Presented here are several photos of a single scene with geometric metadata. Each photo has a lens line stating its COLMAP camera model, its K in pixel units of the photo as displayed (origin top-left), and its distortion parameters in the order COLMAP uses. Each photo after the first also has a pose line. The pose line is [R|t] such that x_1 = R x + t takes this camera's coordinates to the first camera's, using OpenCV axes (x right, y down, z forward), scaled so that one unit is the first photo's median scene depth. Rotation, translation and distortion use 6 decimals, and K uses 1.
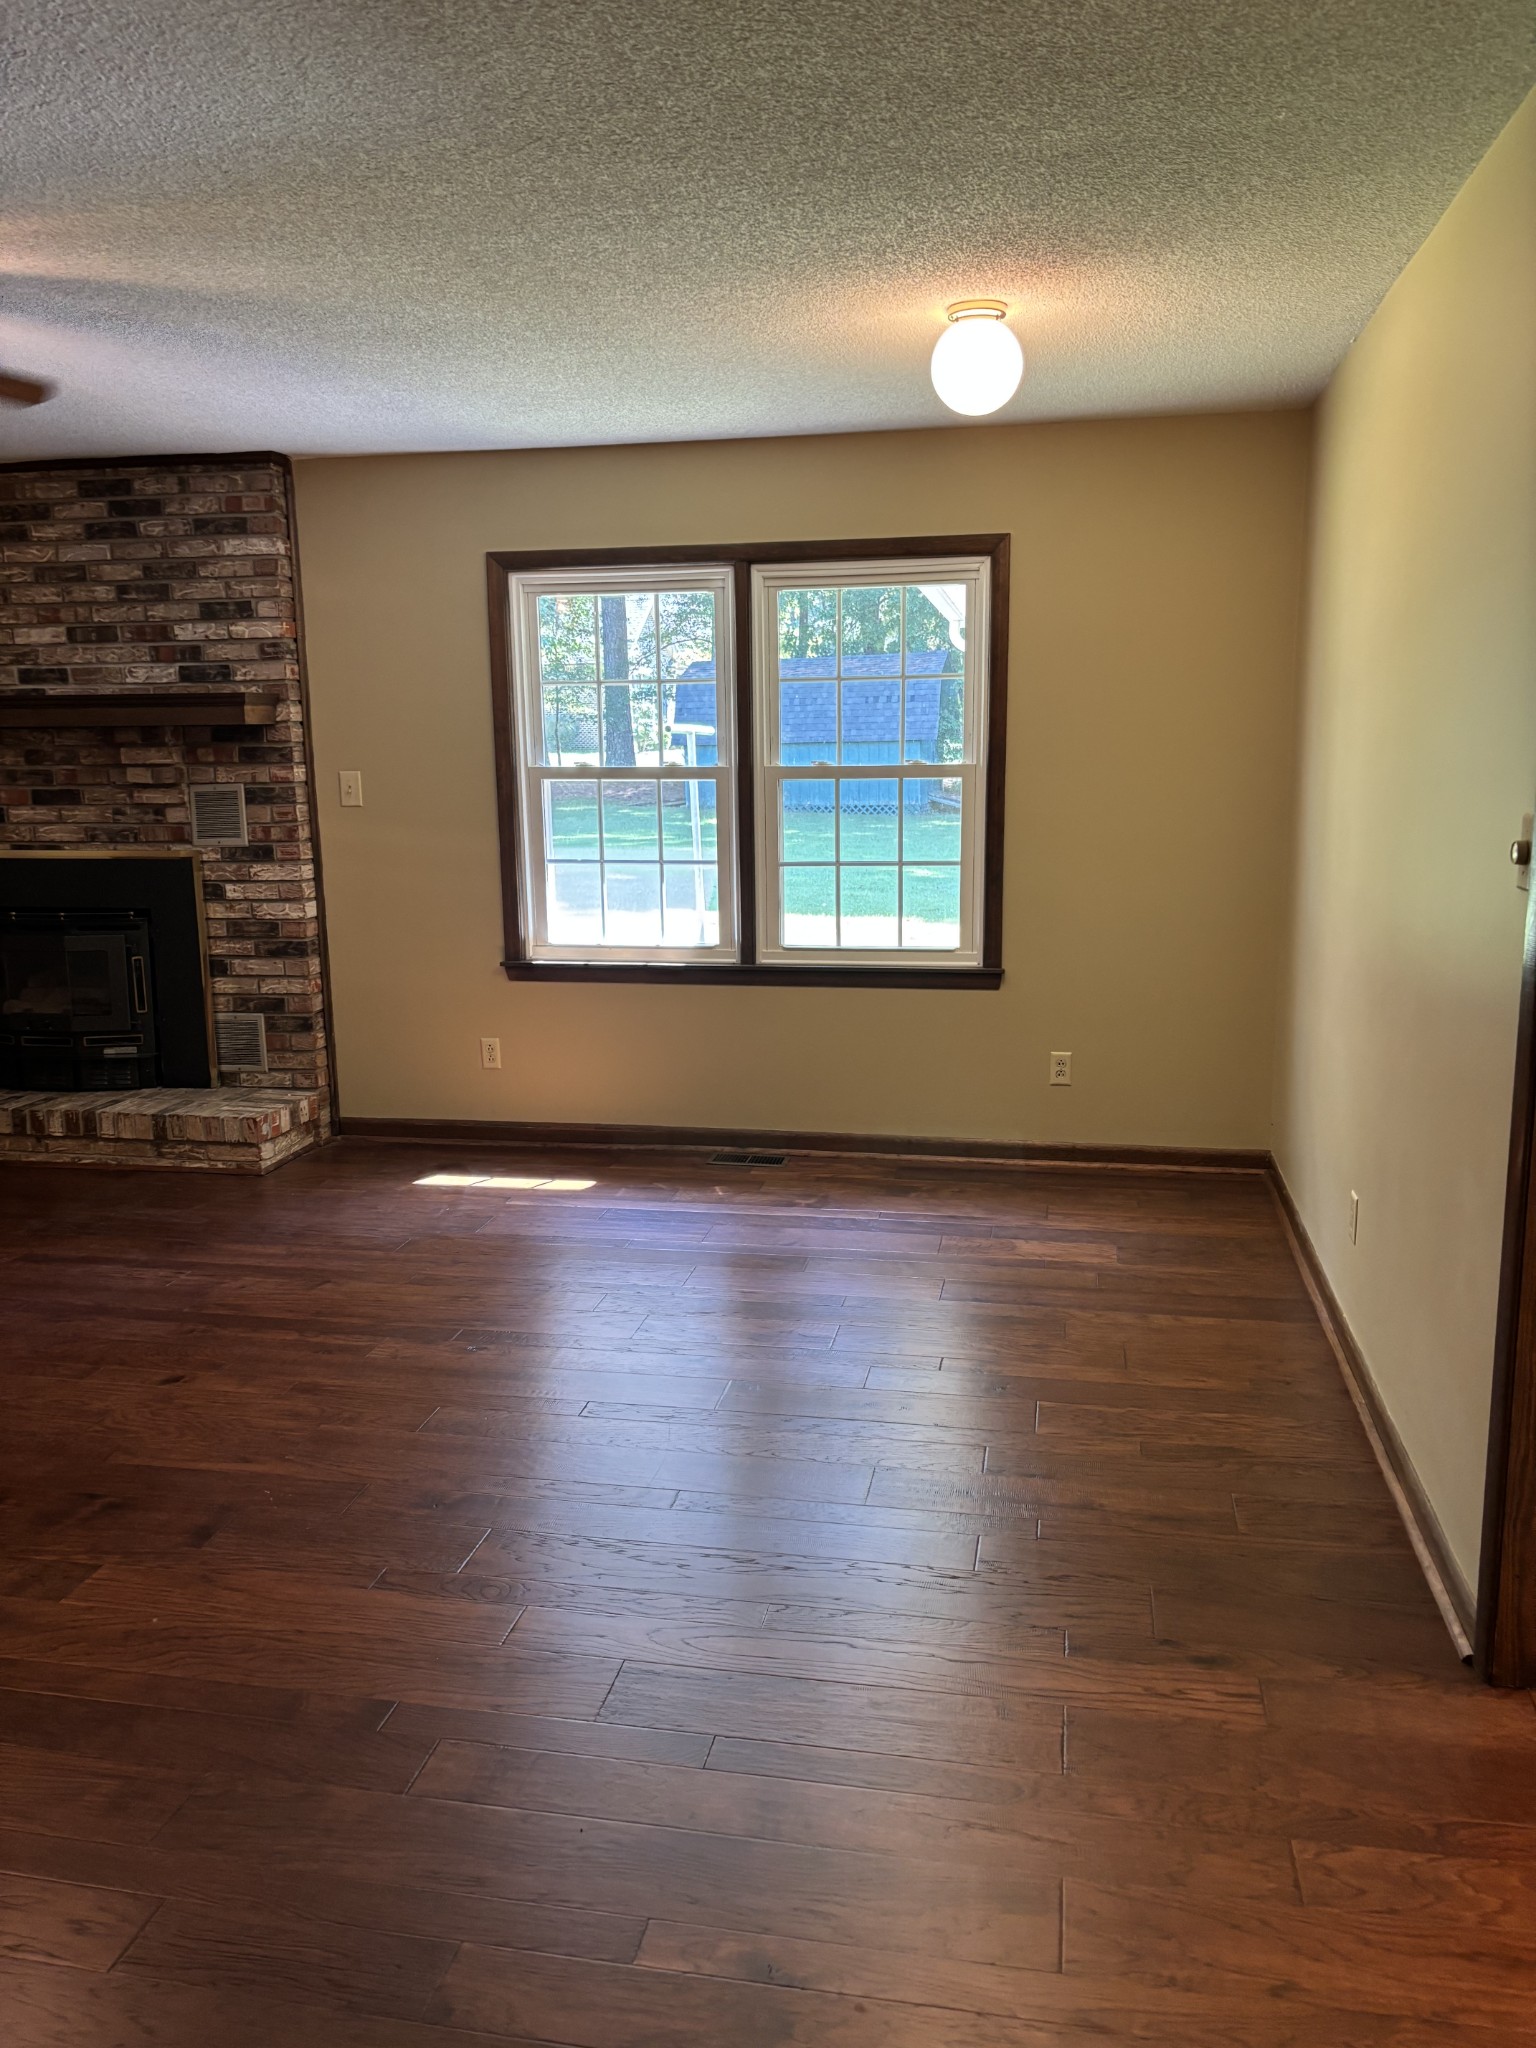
lens RADIAL K [[1554.4, 0, 762.6], [0, 1554.4, 1022.2], [0, 0, 1]] dist [0.031350, -0.033747]
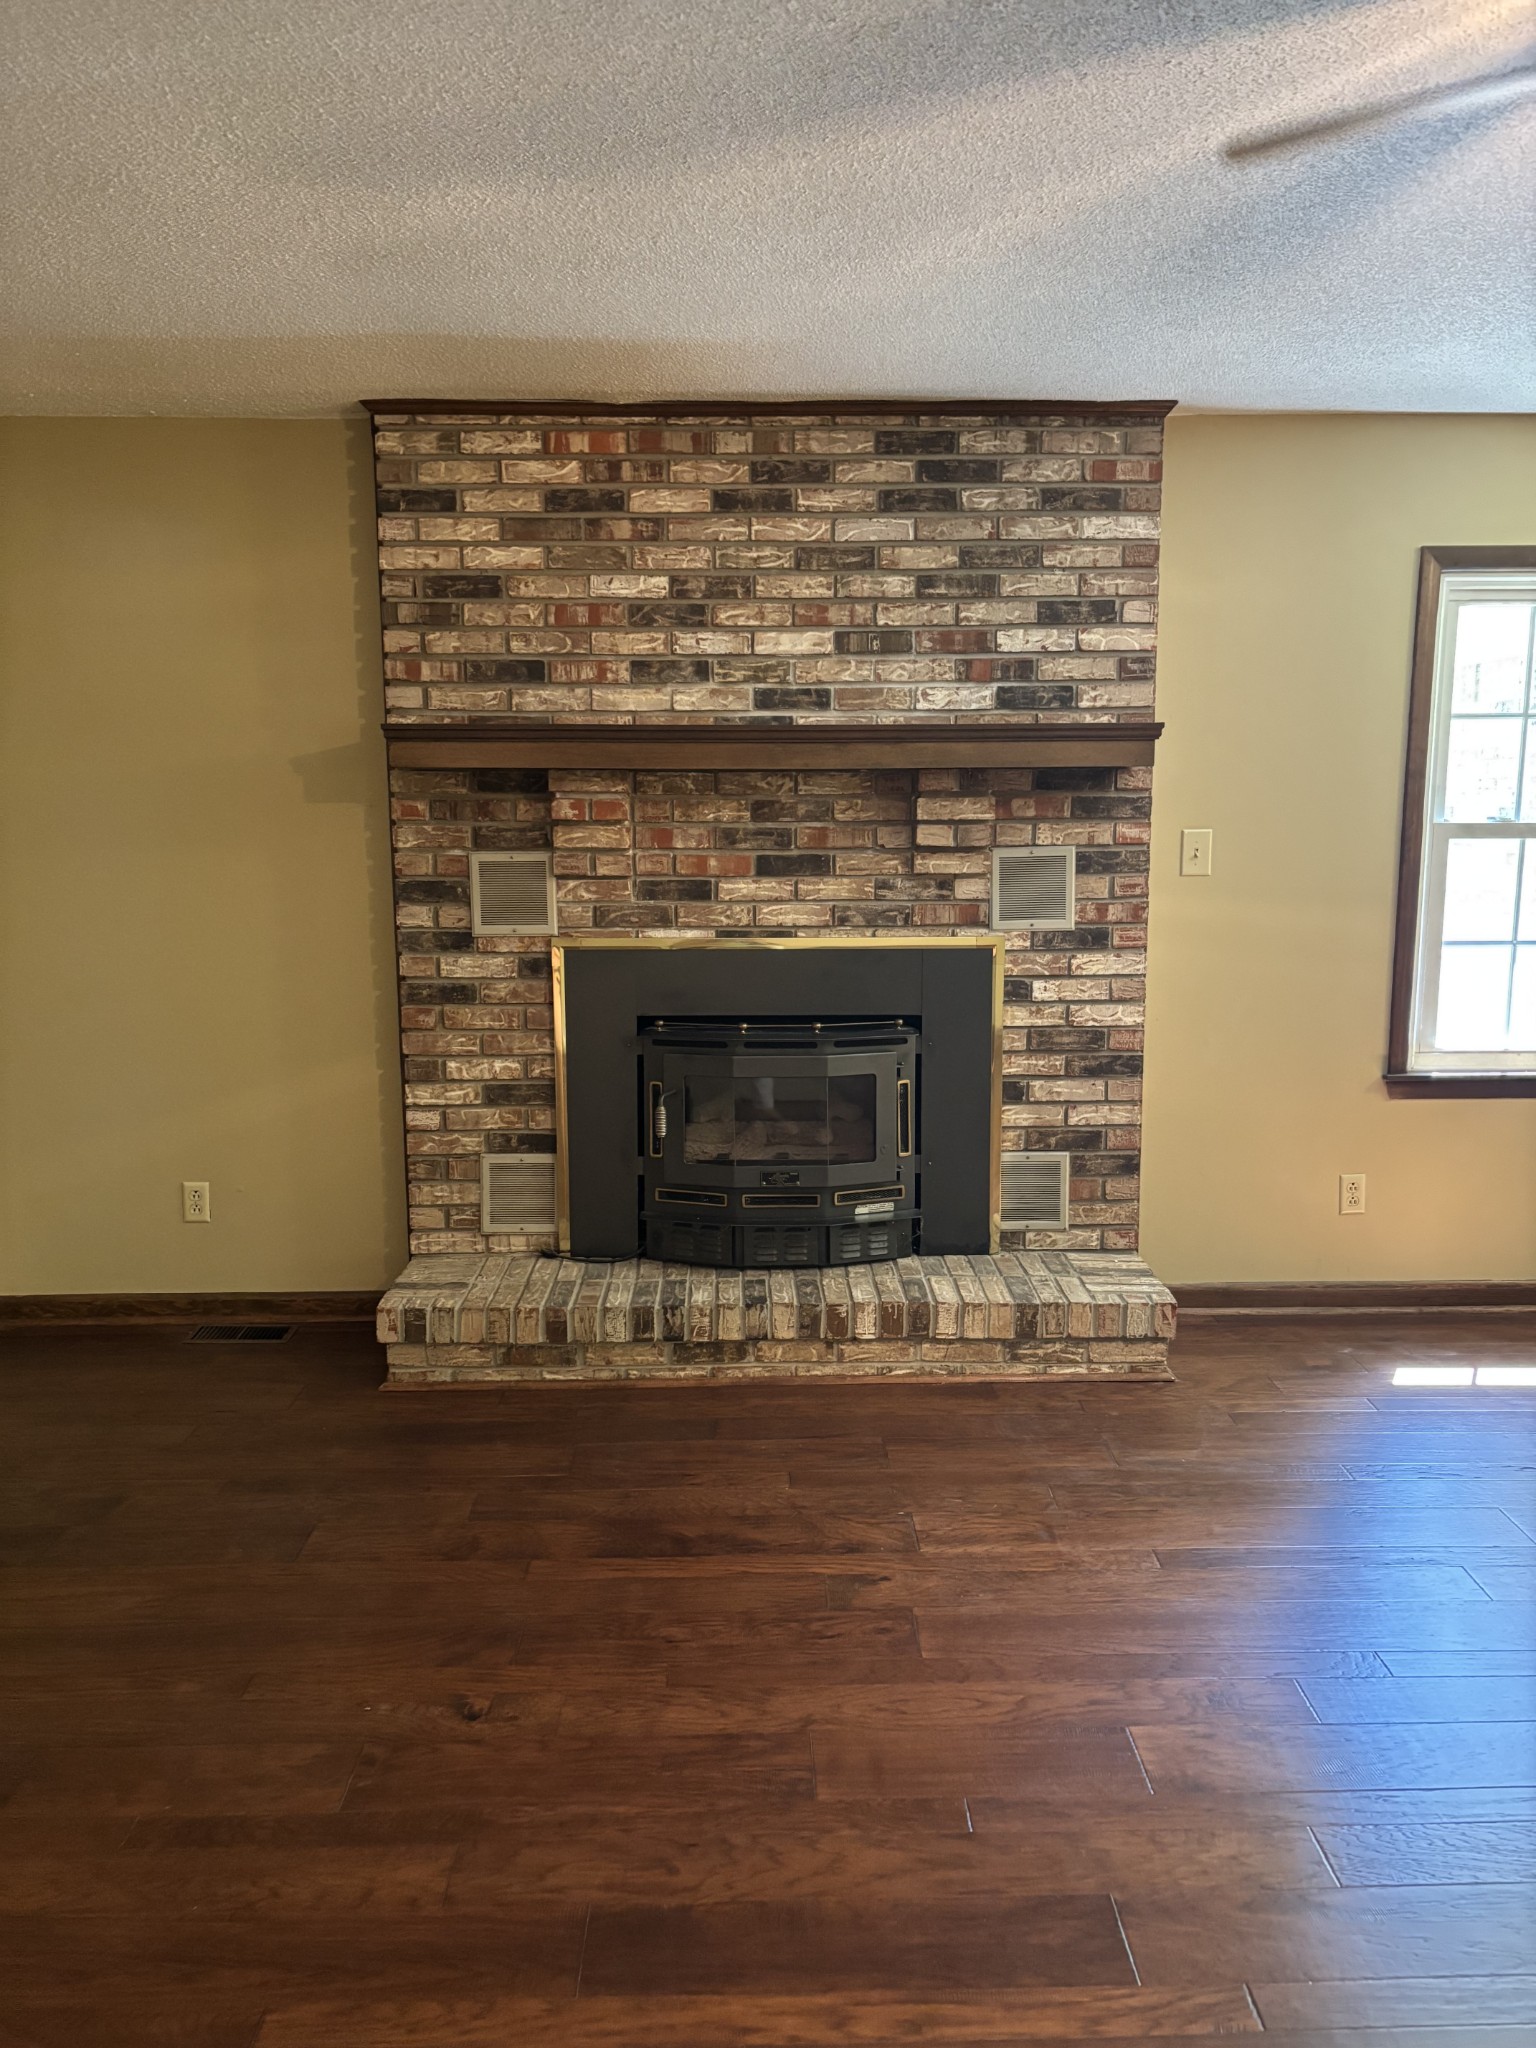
lens RADIAL K [[1554.4, 0, 773.1], [0, 1554.4, 1026.2], [0, 0, 1]] dist [0.031350, -0.033747]
pose [[0.981771, -0.023601, 0.188595, -0.612985], [0.028555, 0.999314, -0.023593, -0.053576], [-0.187909, 0.028548, 0.981772, 0.300474]]
